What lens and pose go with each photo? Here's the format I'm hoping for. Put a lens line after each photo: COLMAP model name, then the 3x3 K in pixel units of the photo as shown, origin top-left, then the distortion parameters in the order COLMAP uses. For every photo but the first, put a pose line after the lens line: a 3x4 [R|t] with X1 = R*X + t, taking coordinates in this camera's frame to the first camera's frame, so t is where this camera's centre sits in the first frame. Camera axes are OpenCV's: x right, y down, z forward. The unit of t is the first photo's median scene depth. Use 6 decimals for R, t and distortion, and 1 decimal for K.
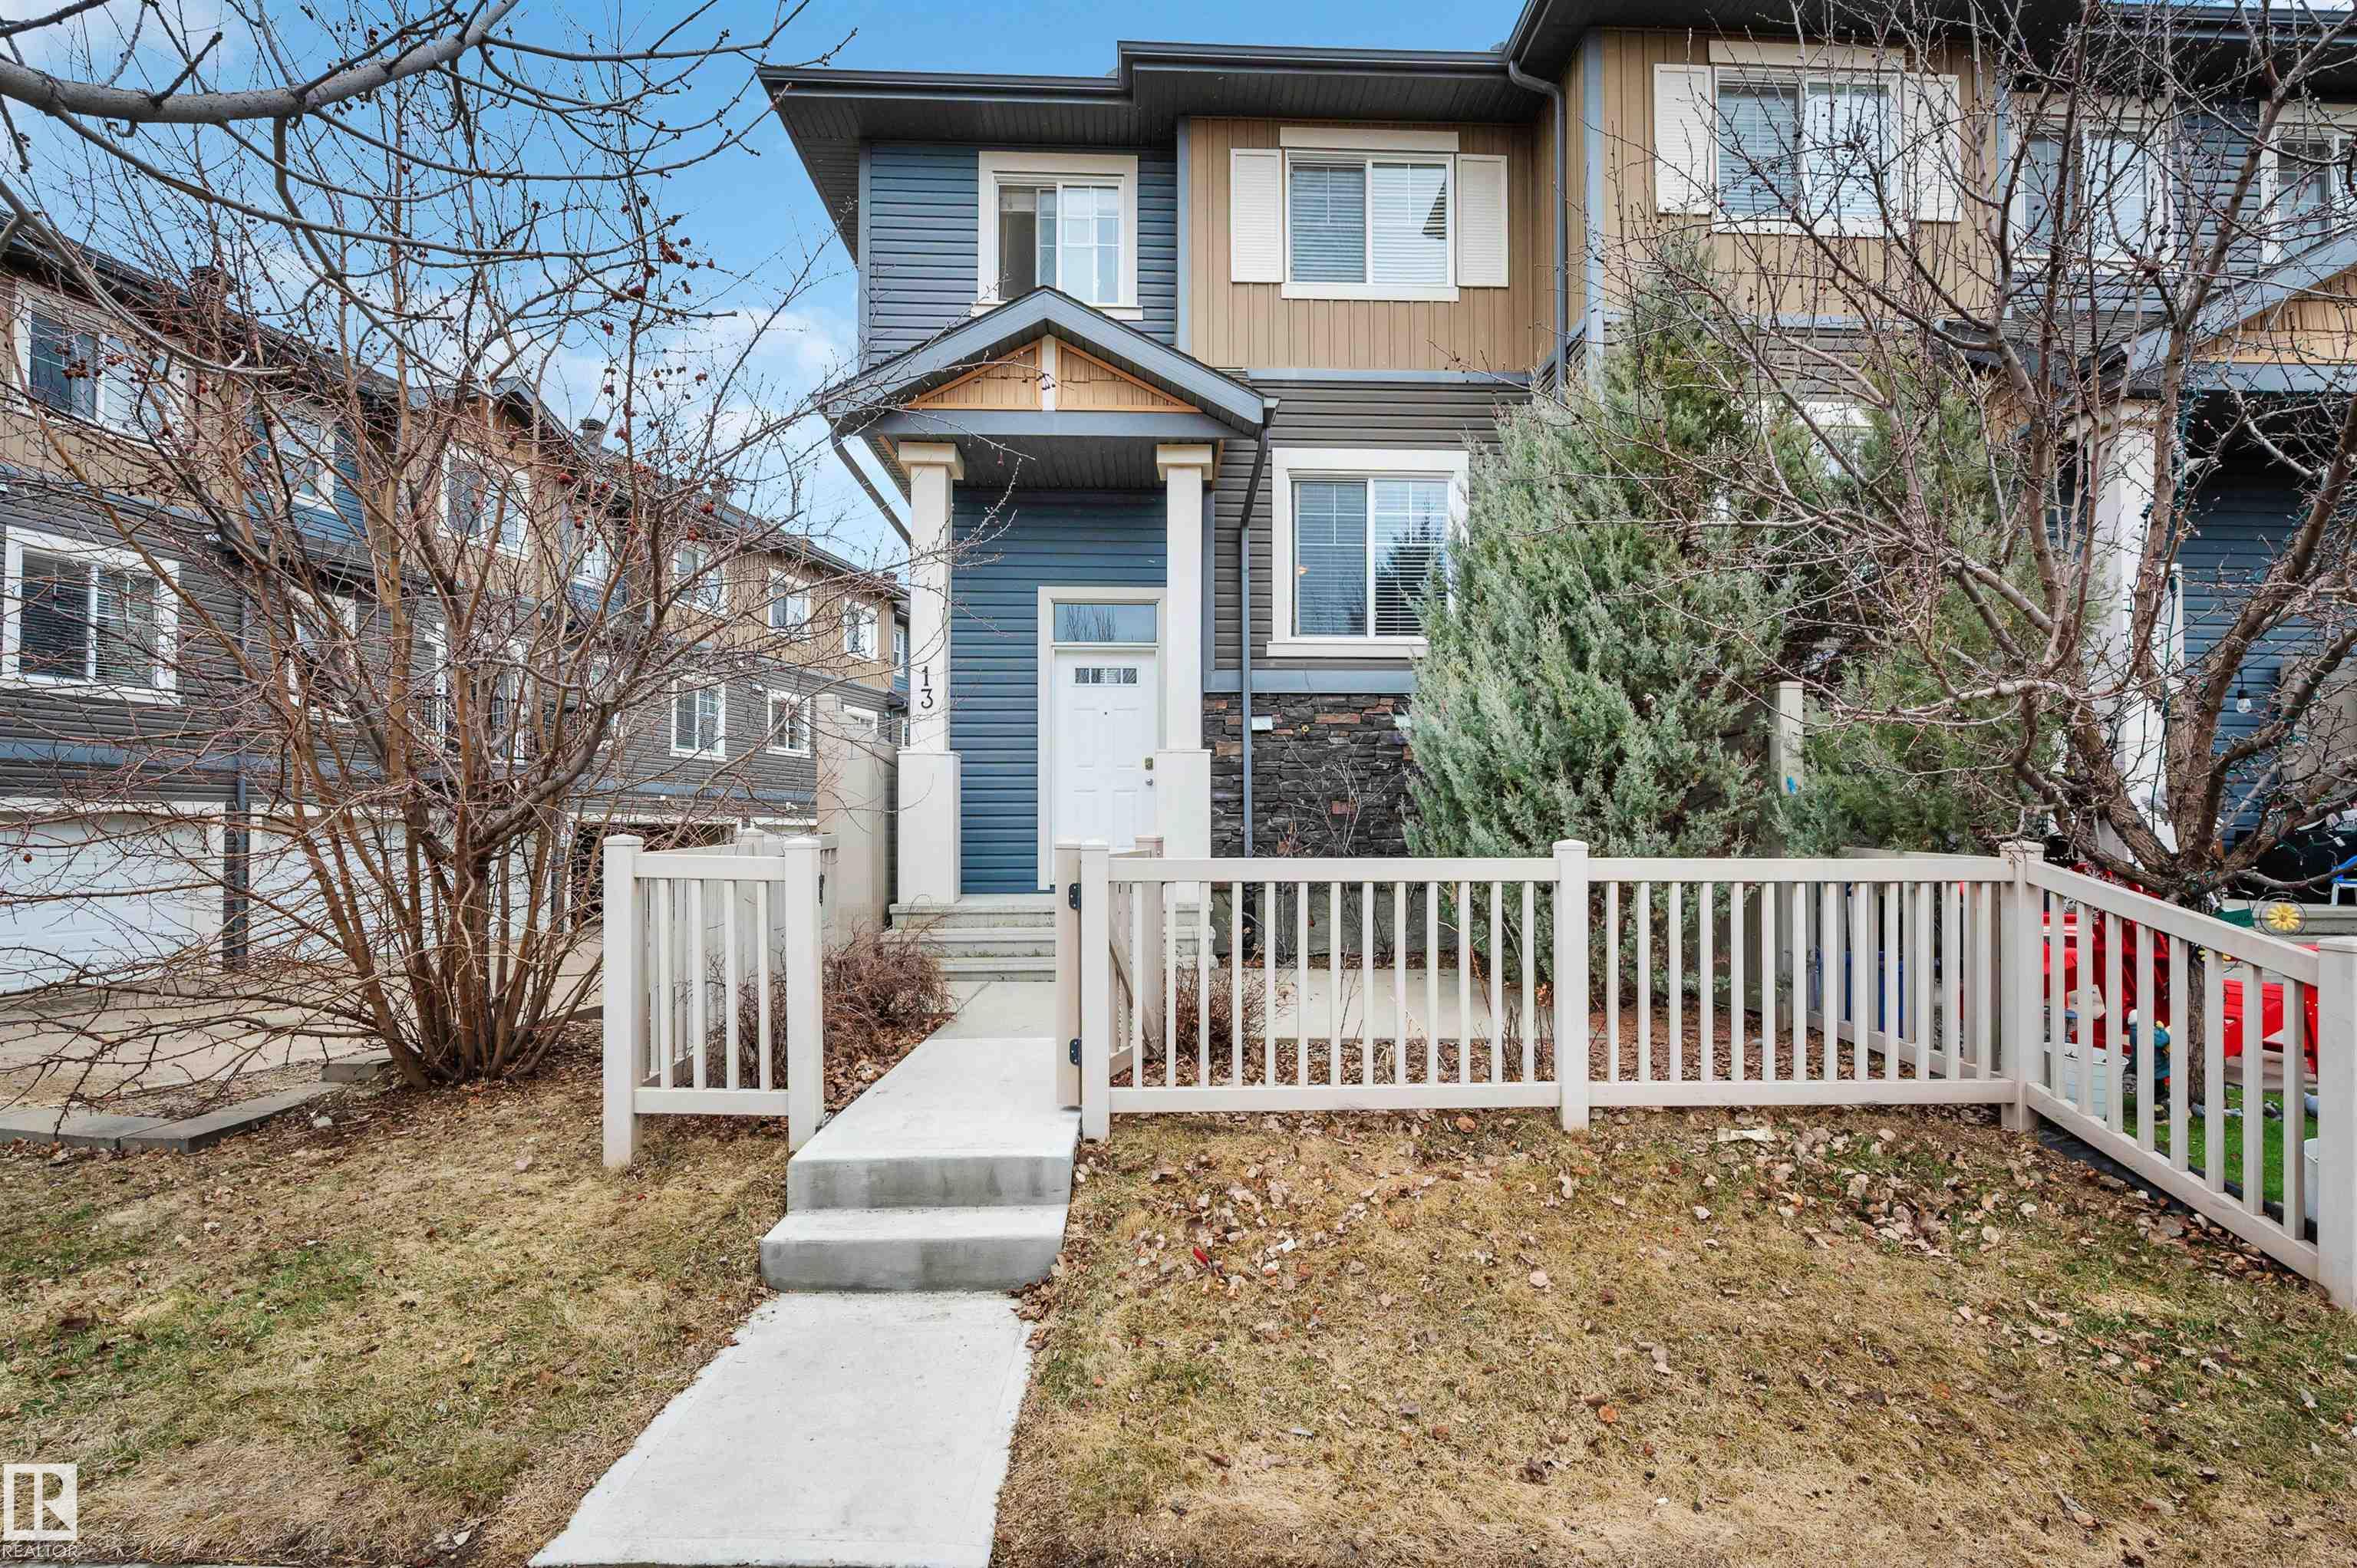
lens RADIAL K [[912.2, 0, 1170.5], [0, 912.2, 803.4], [0, 0, 1]] dist [-0.000663, -0.000226]
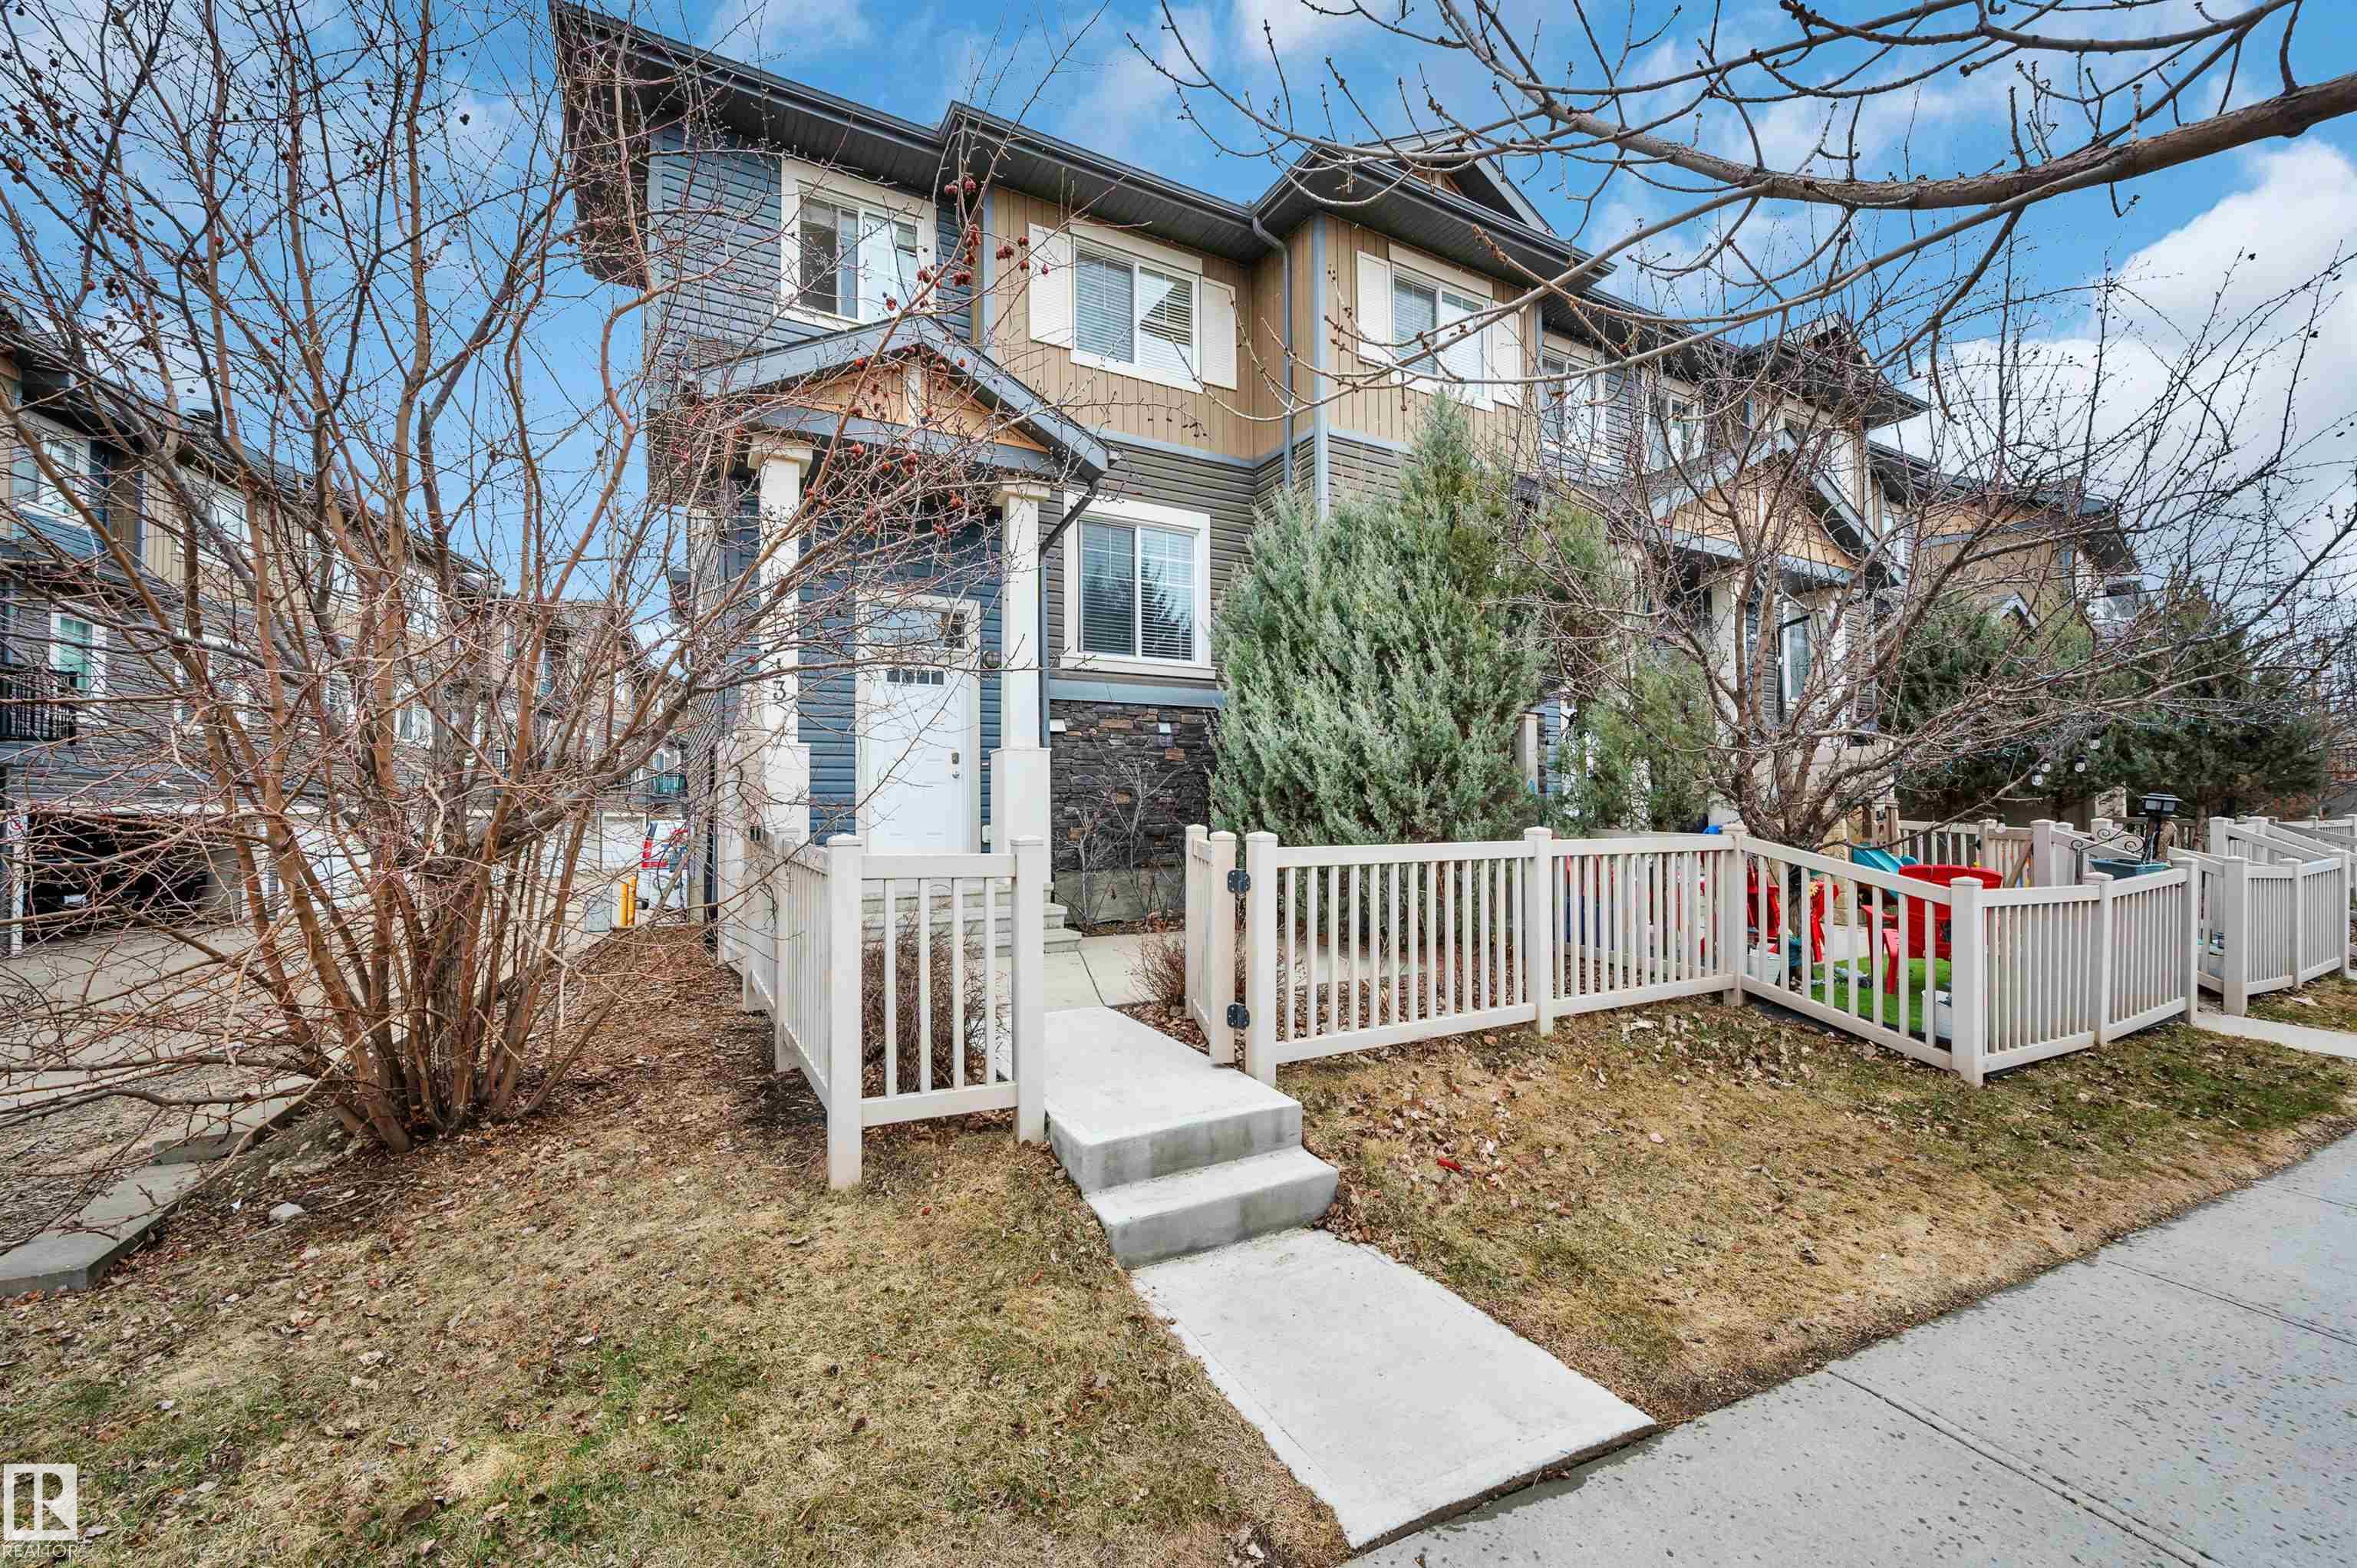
lens RADIAL K [[791.9, 0, 1115.5], [0, 791.9, 788.1], [0, 0, 1]] dist [-0.001343, 0.000050]
pose [[0.925559, 0.006296, 0.378551, -0.271081], [-0.004439, 0.999973, -0.005779, -0.004083], [-0.378578, 0.003668, 0.925562, 0.056272]]
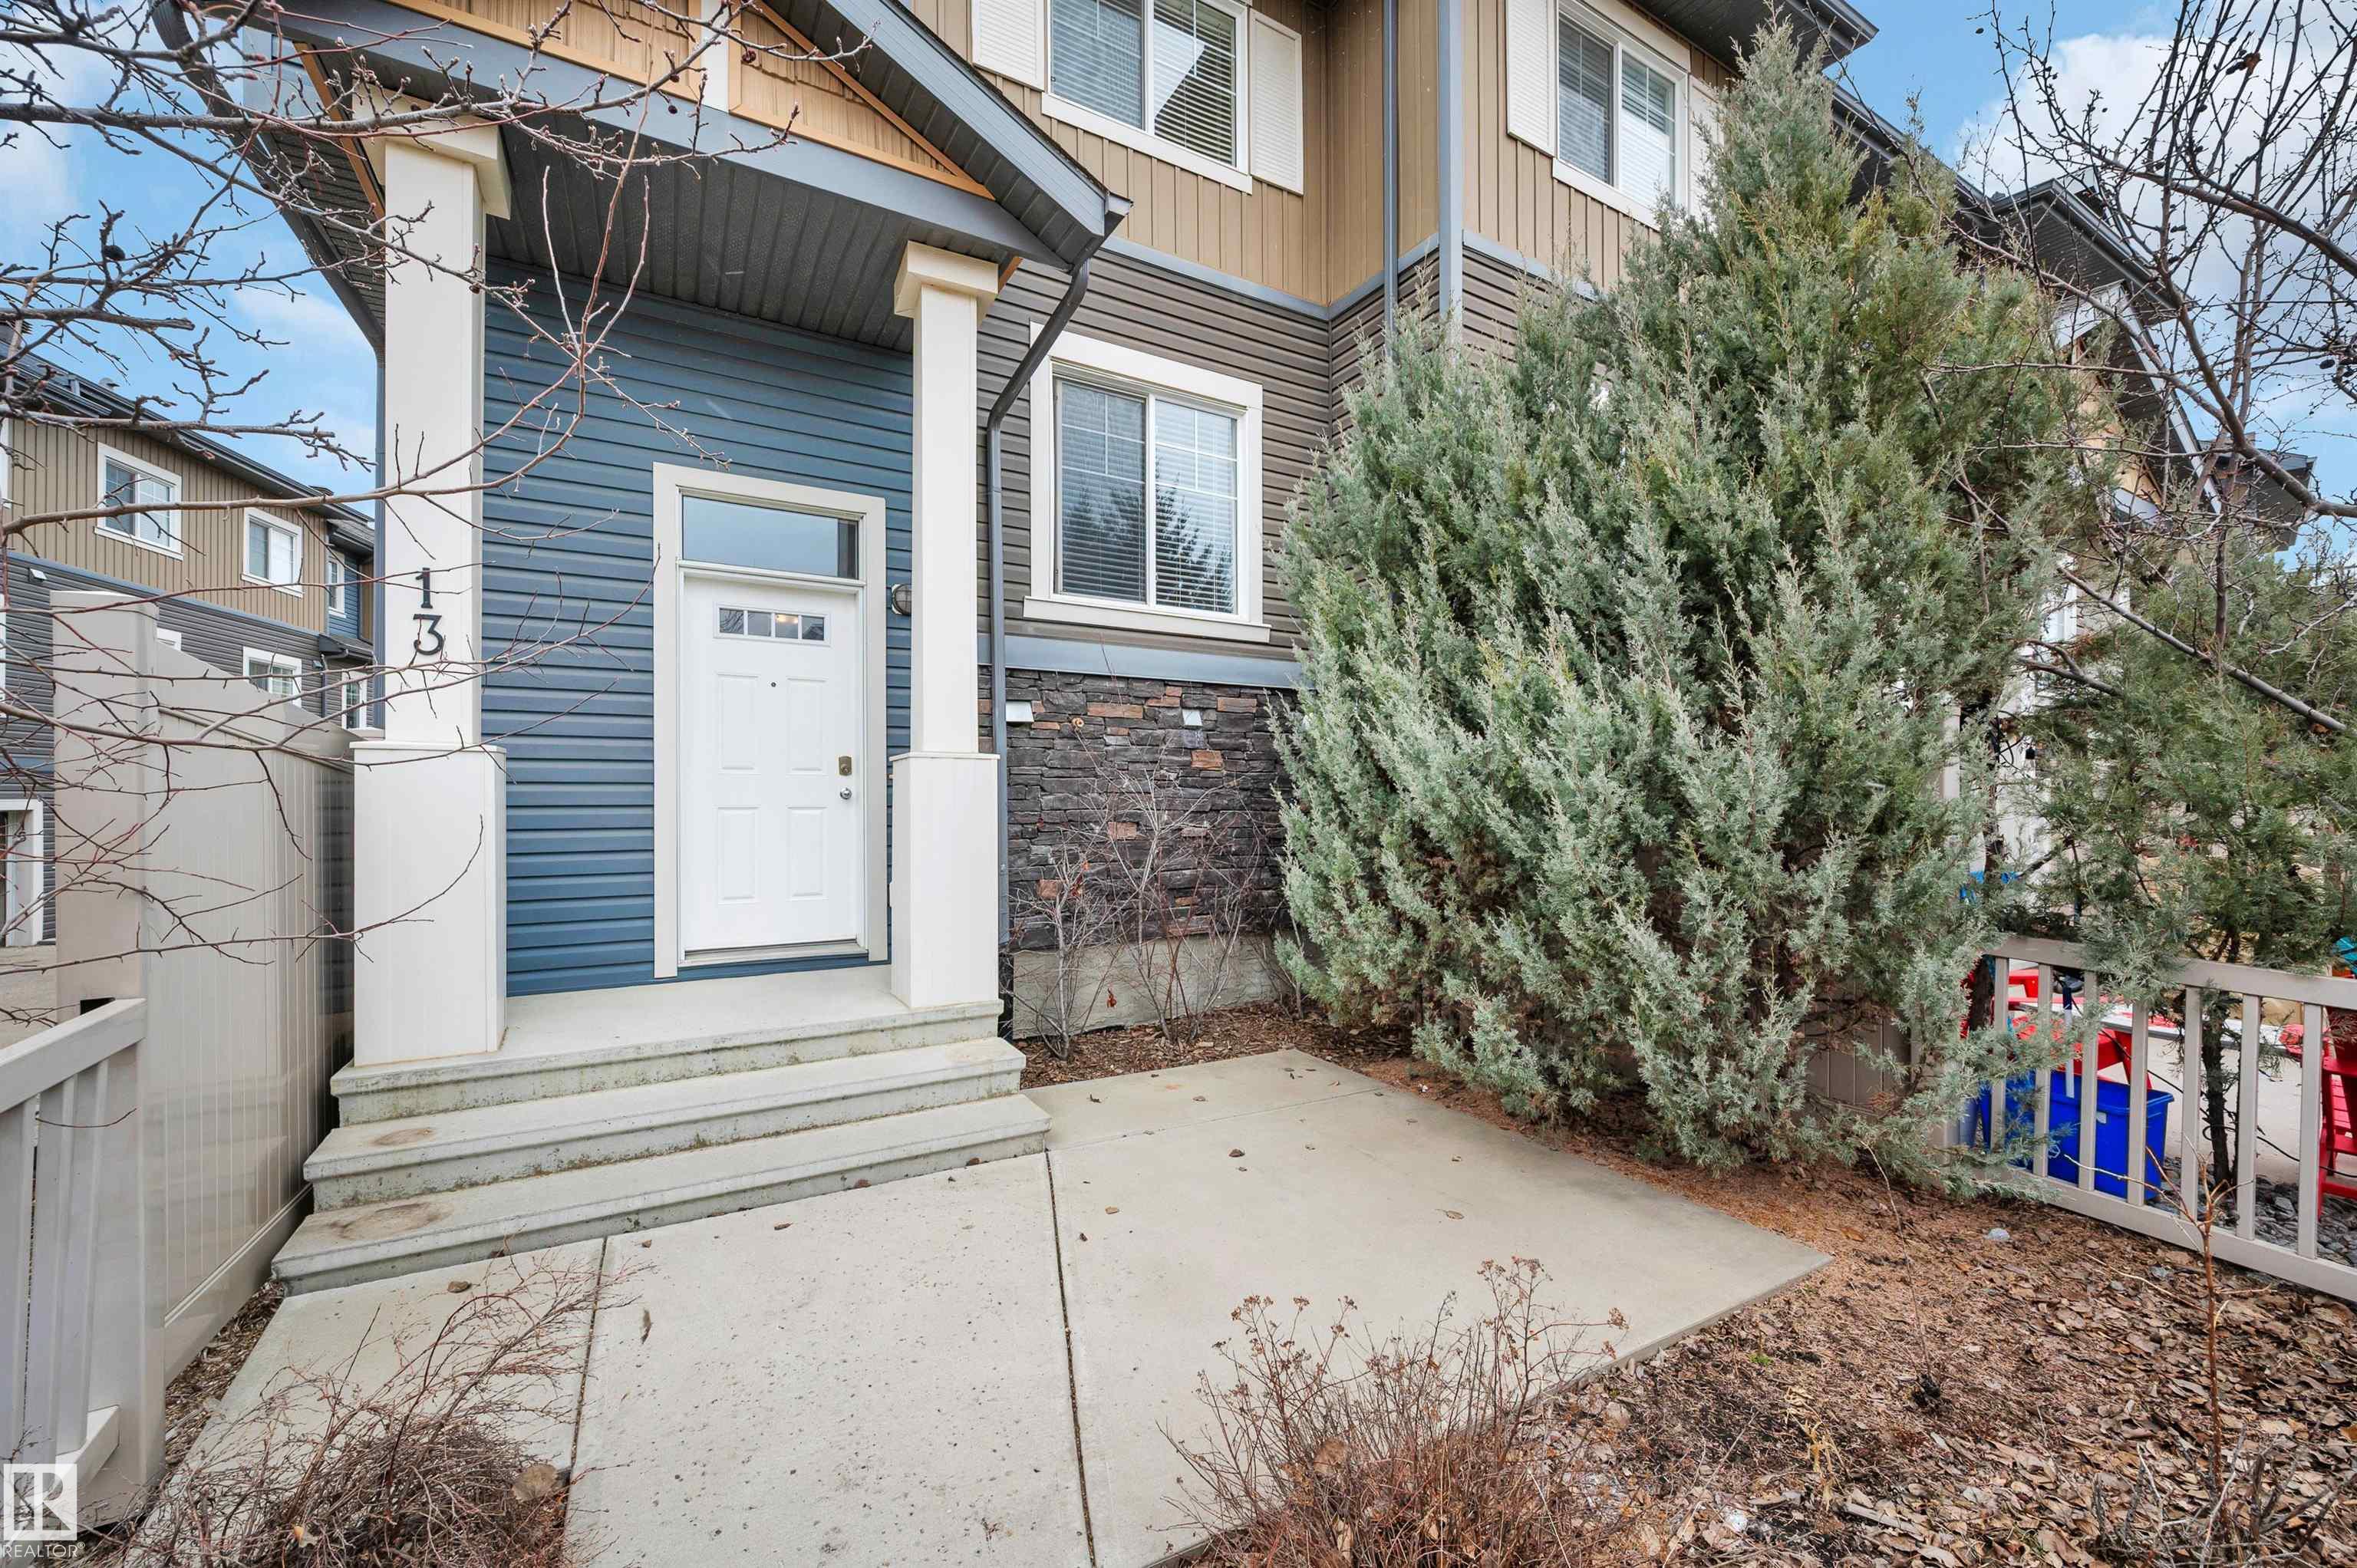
lens RADIAL K [[912.2, 0, 1170.5], [0, 912.2, 803.4], [0, 0, 1]] dist [-0.000663, -0.000226]
pose [[0.898740, 0.002556, 0.438475, -0.131144], [-0.011665, 0.999768, 0.018082, -0.041067], [-0.438327, -0.021366, 0.898562, 0.408734]]
